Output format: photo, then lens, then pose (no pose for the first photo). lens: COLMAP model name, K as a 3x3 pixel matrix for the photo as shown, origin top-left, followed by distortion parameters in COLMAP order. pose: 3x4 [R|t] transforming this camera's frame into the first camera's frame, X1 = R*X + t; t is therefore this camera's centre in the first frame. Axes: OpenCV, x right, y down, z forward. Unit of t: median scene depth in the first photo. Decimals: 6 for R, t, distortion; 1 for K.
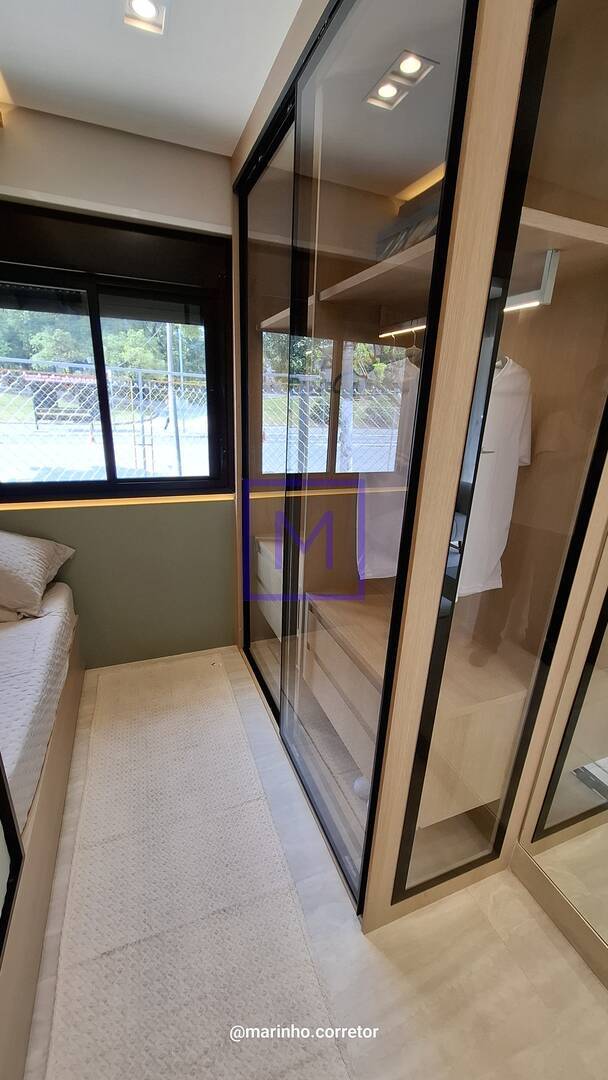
lens RADIAL K [[427.3, 0, 303.7], [0, 427.3, 541.6], [0, 0, 1]] dist [-0.006776, 0.002492]
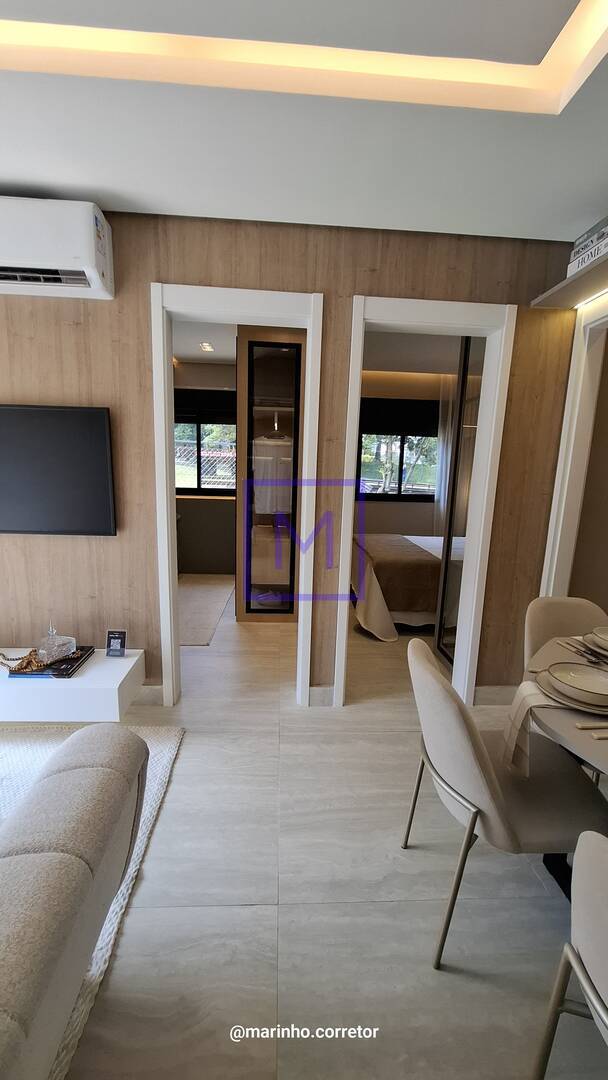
lens RADIAL K [[427.3, 0, 307.2], [0, 427.3, 542.1], [0, 0, 1]] dist [-0.006776, 0.002492]
pose [[0.950037, 0.043806, -0.309049, 0.851068], [-0.091761, 0.985549, -0.142386, 0.424489], [0.298345, 0.163630, 0.940327, -0.977982]]
